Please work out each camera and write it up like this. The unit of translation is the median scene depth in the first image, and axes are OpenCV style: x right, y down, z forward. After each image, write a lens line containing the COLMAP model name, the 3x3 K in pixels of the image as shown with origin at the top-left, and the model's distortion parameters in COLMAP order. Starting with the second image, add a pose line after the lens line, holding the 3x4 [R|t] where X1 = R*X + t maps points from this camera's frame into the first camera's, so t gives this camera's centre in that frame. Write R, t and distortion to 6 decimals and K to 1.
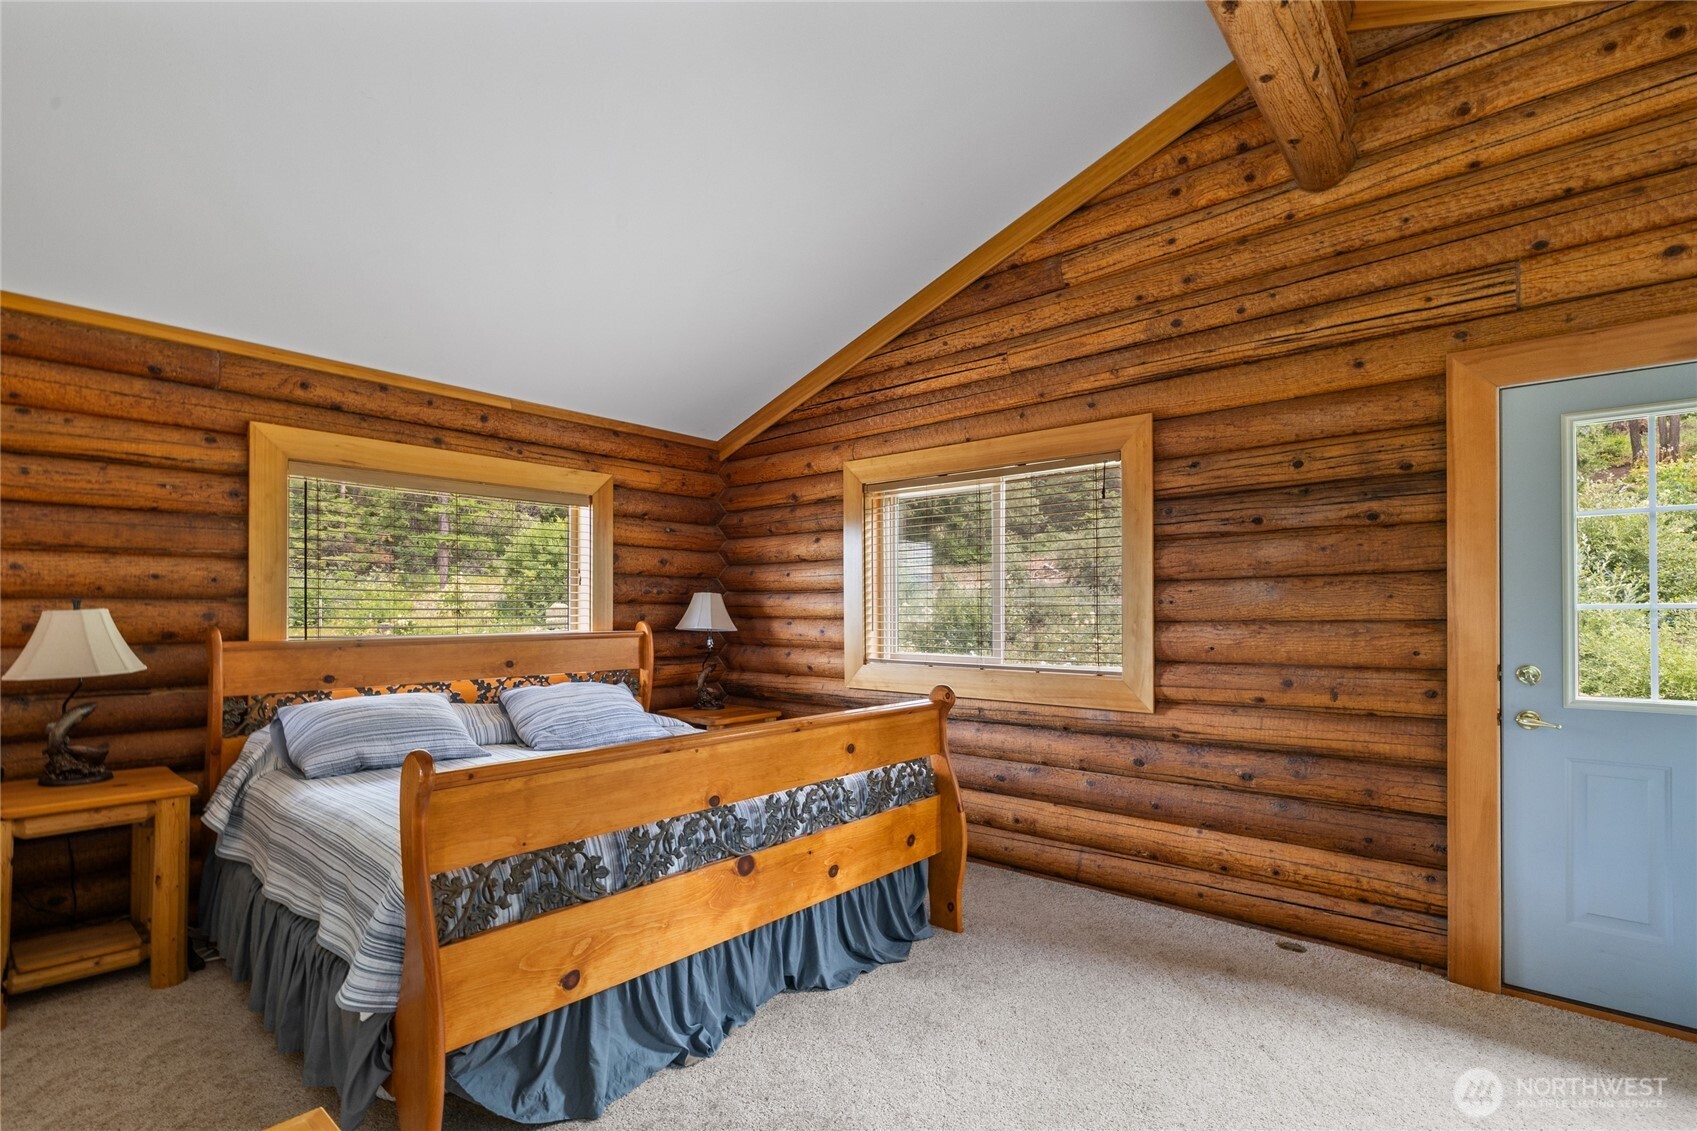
lens RADIAL K [[770.1, 0, 846.5], [0, 770.1, 603.6], [0, 0, 1]] dist [-0.001316, 0.000206]
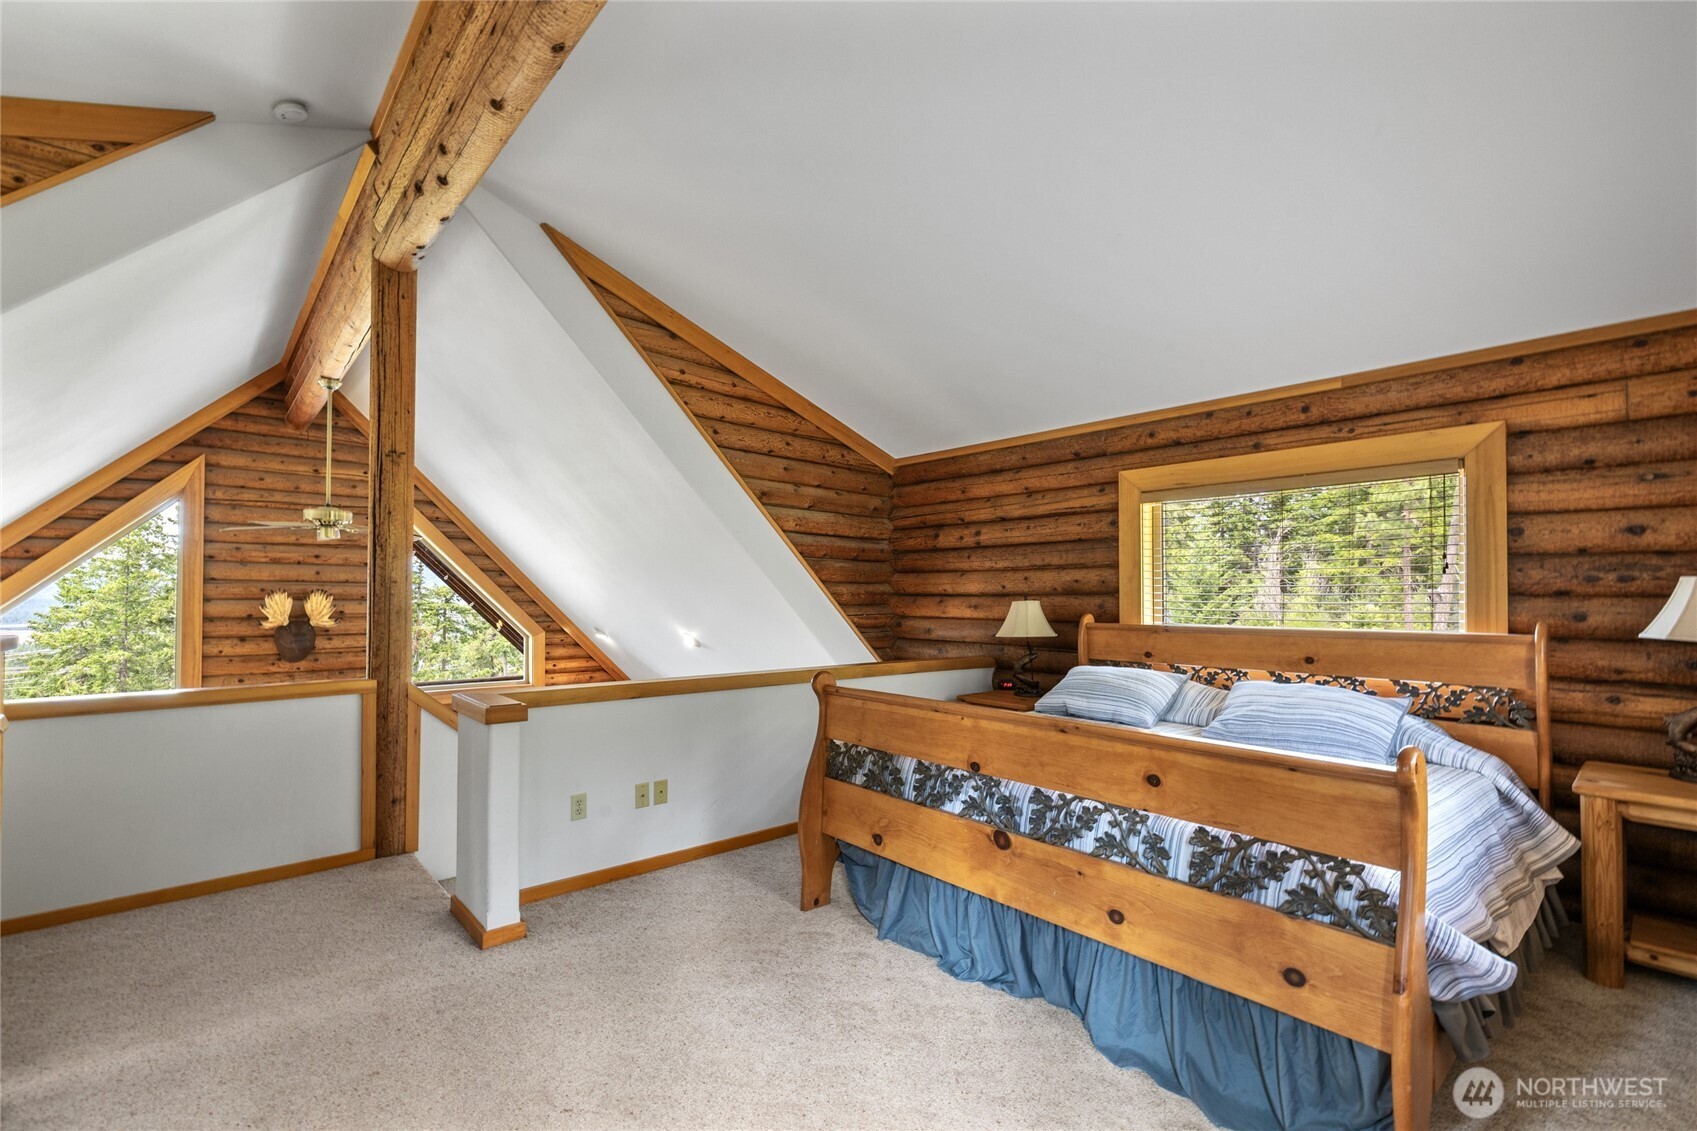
lens RADIAL K [[736.5, 0, 841.1], [0, 736.5, 588.8], [0, 0, 1]] dist [0.000544, 0.000027]
pose [[-0.130811, -0.015993, -0.991278, 0.654415], [0.000028, 0.999870, -0.016136, 0.005492], [0.991407, -0.002139, -0.130794, 0.651365]]
